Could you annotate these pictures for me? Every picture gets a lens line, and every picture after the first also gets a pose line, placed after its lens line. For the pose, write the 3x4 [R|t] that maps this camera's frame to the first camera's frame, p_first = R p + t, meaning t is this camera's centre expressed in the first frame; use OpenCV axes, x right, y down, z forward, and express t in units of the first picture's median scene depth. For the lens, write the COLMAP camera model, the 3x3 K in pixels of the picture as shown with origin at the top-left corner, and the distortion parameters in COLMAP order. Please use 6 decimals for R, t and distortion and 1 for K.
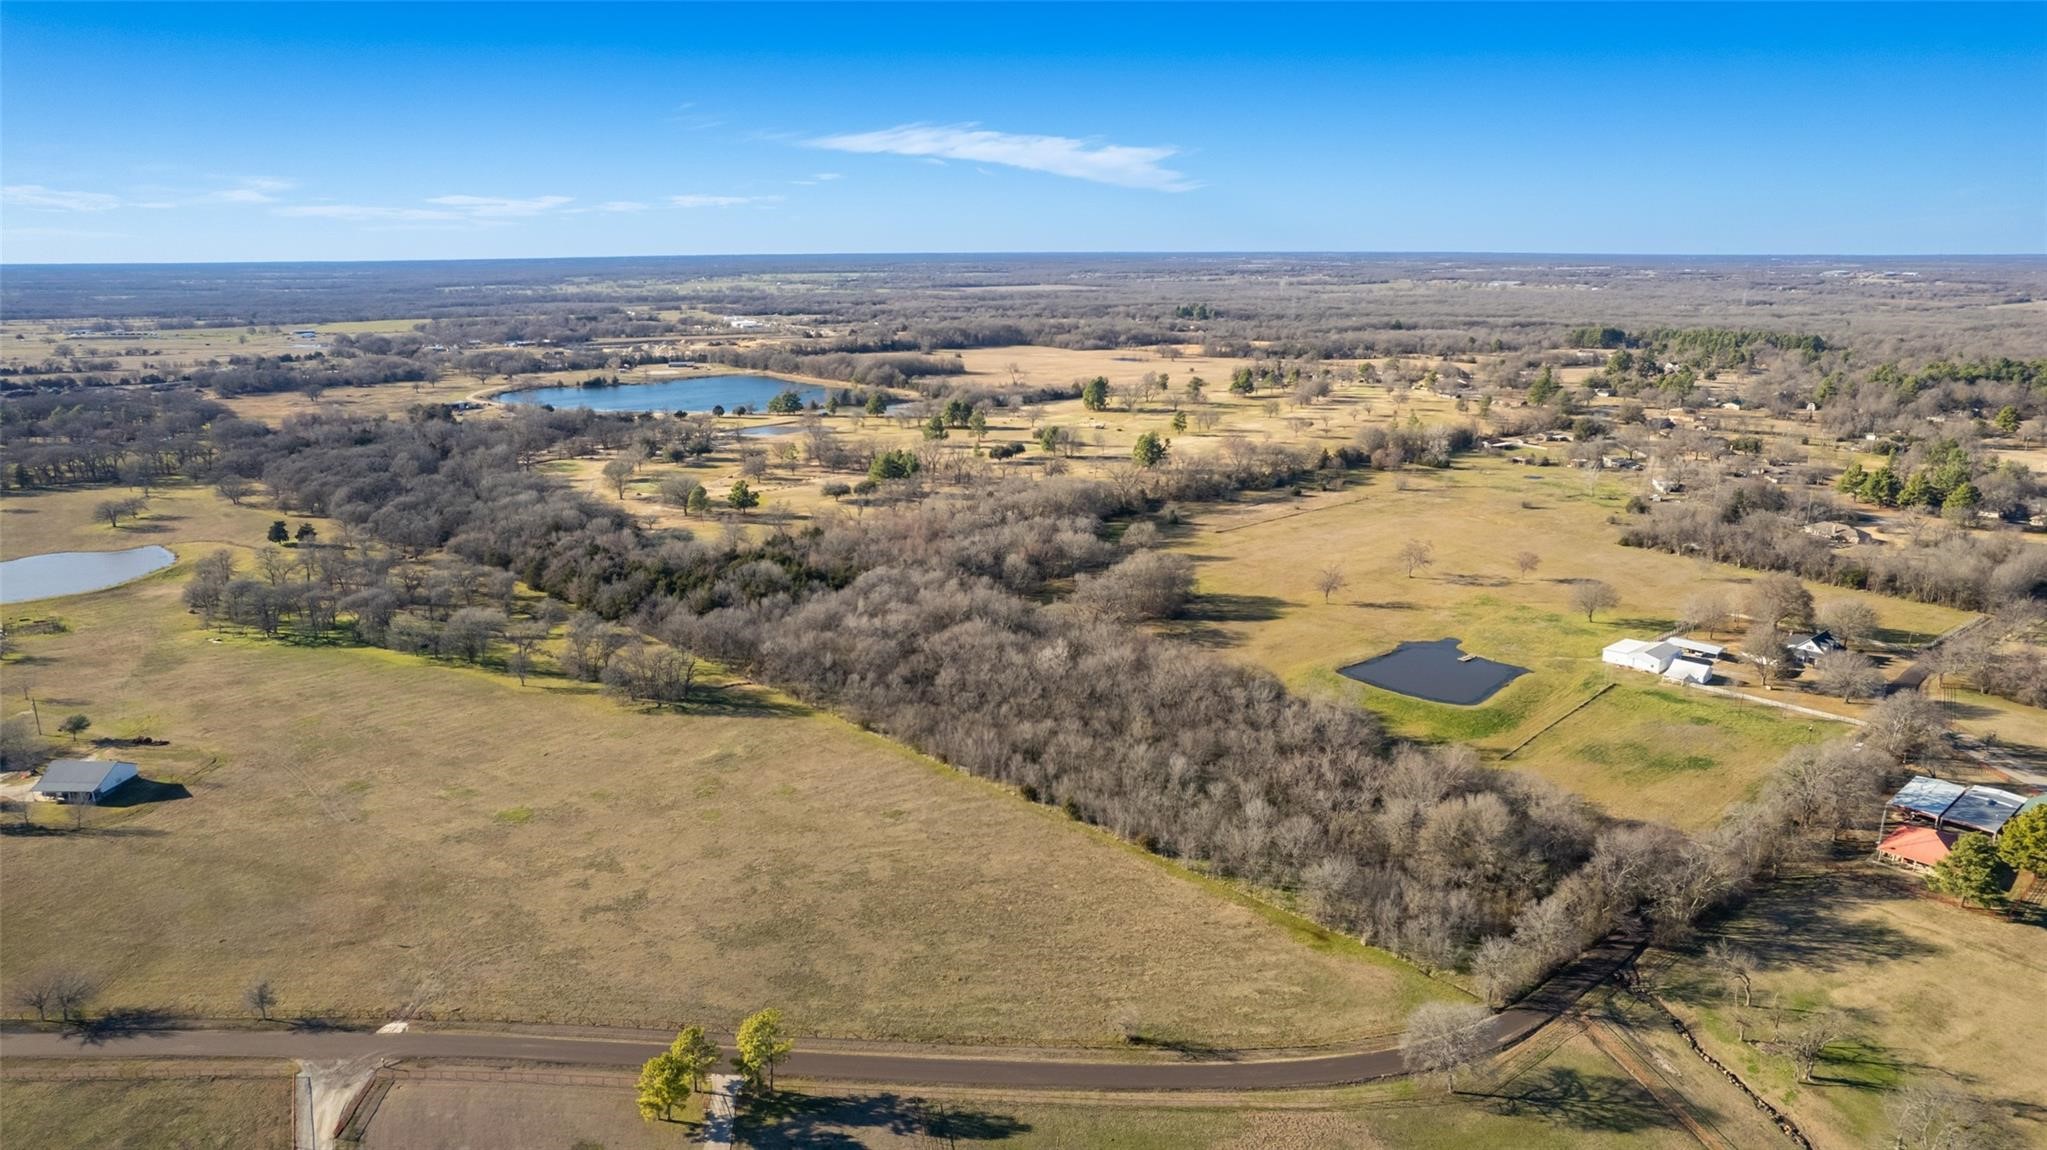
lens RADIAL K [[1316.0, 0, 1026.0], [0, 1316.0, 575.4], [0, 0, 1]] dist [-0.079661, 0.072987]
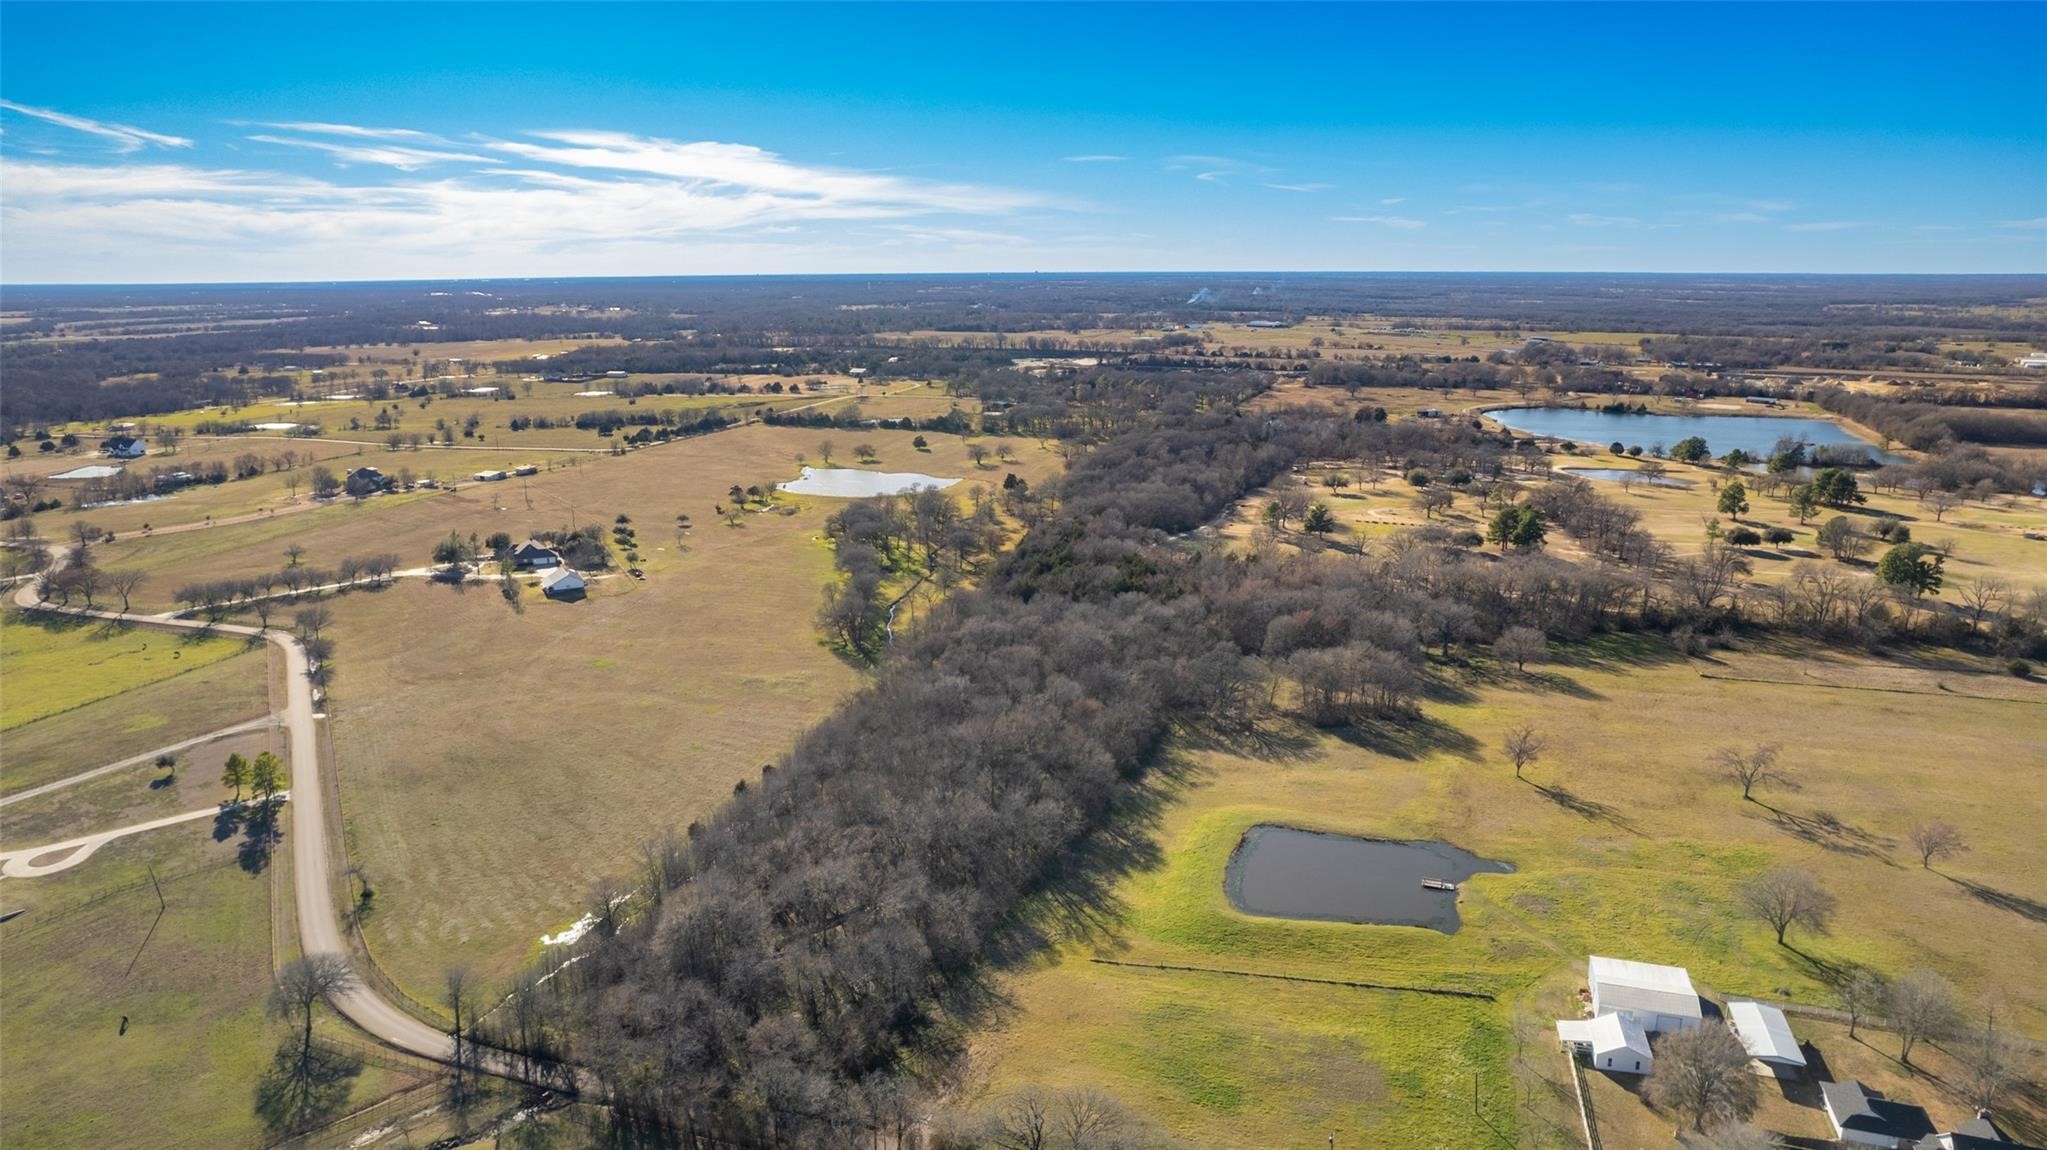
lens RADIAL K [[1316.0, 0, 1026.0], [0, 1316.0, 575.4], [0, 0, 1]] dist [-0.079661, 0.072987]
pose [[0.508958, 0.201041, -0.836985, 0.820268], [-0.208011, 0.972252, 0.107043, -0.129267], [0.835280, 0.119622, 0.536654, 0.472361]]
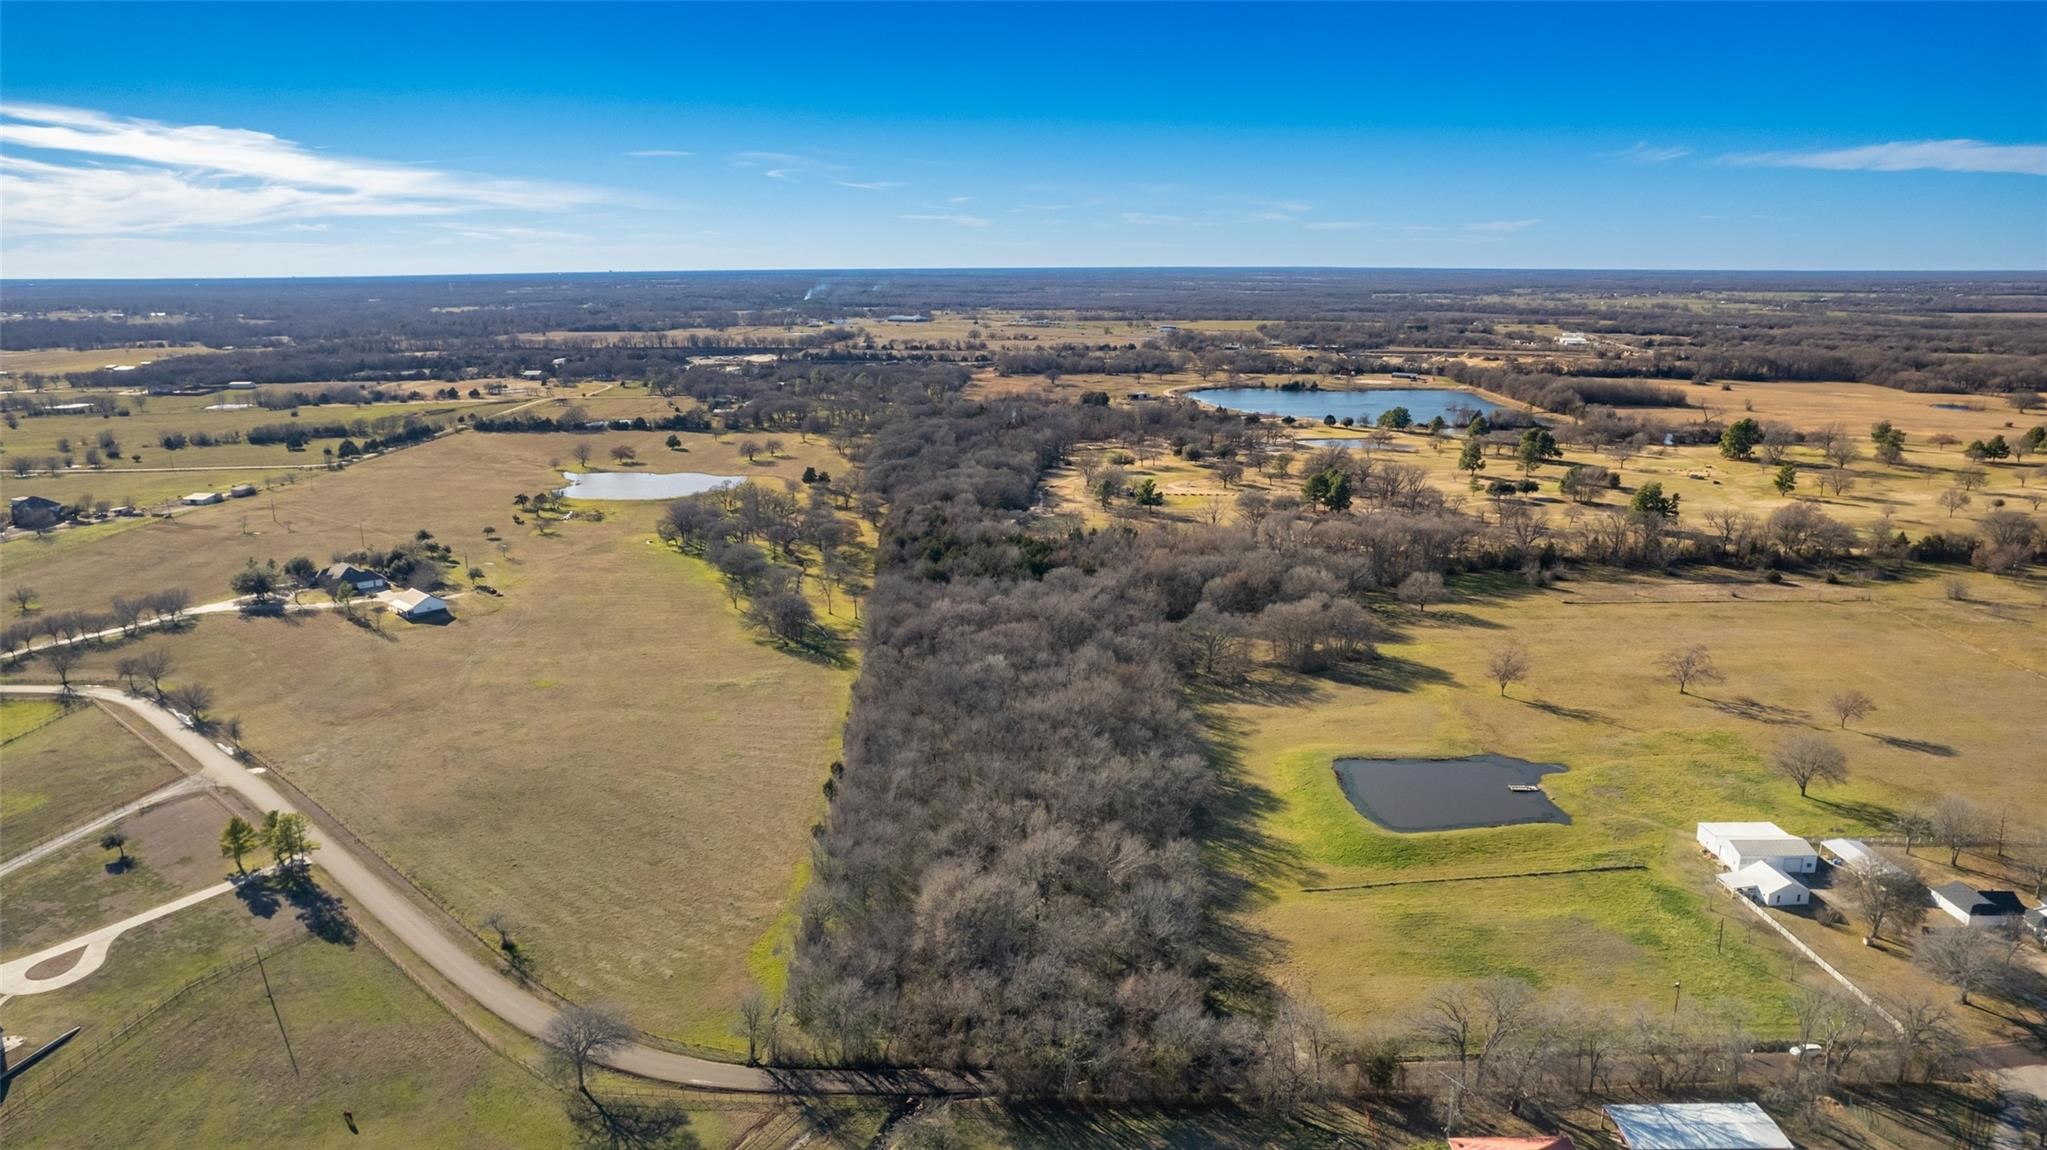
lens RADIAL K [[1317.7, 0, 1025.5], [0, 1317.7, 570.4], [0, 0, 1]] dist [-0.079346, 0.071358]
pose [[0.749939, 0.154094, -0.643309, 0.638609], [-0.161673, 0.985694, 0.047635, -0.056543], [0.641446, 0.068282, 0.764123, 0.227873]]
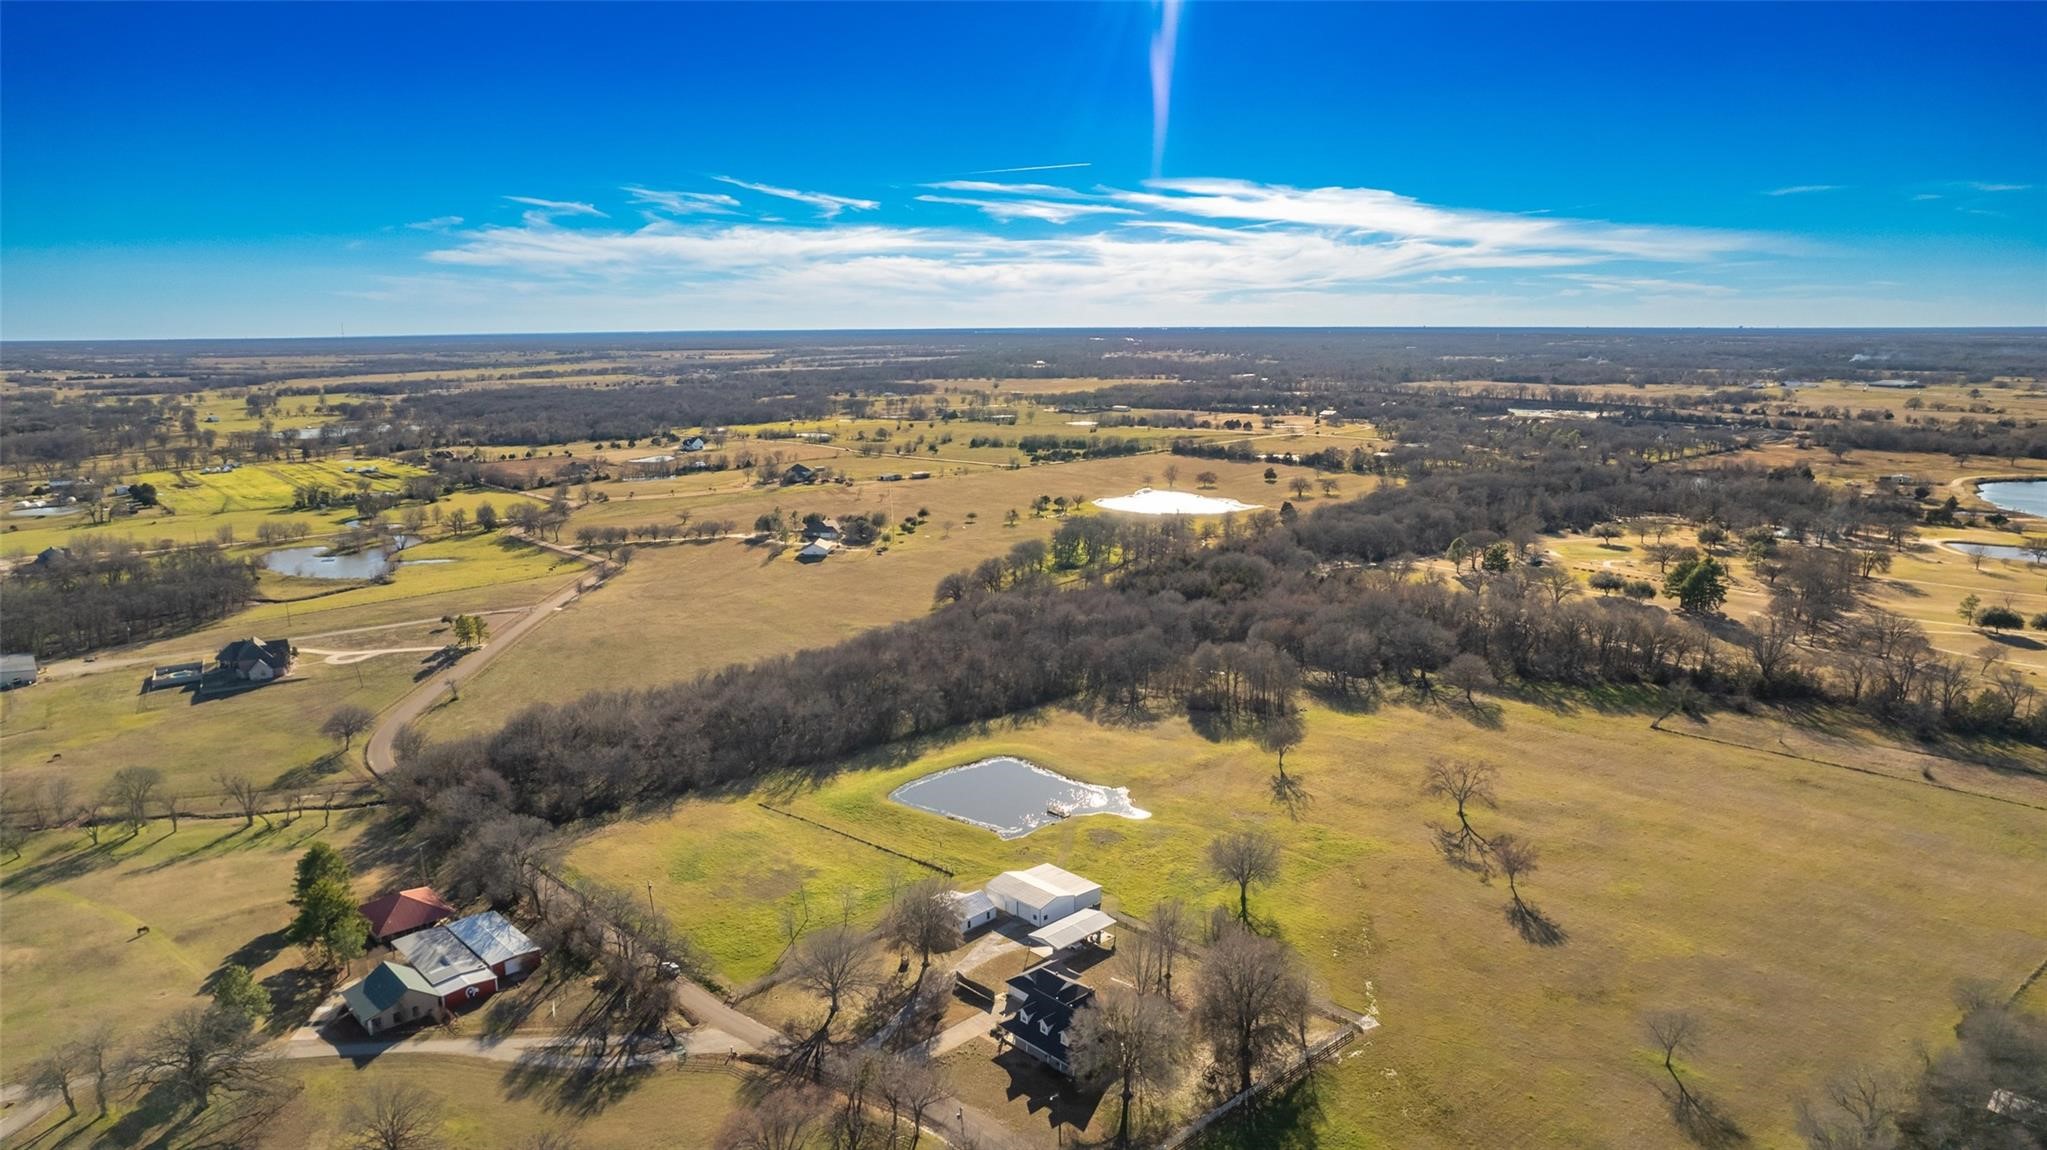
lens RADIAL K [[1317.7, 0, 1025.5], [0, 1317.7, 570.4], [0, 0, 1]] dist [-0.079346, 0.071358]
pose [[0.032835, 0.191210, -0.981000, 1.172822], [-0.238183, 0.954747, 0.178120, -0.229547], [0.970665, 0.227809, 0.076892, 0.952094]]
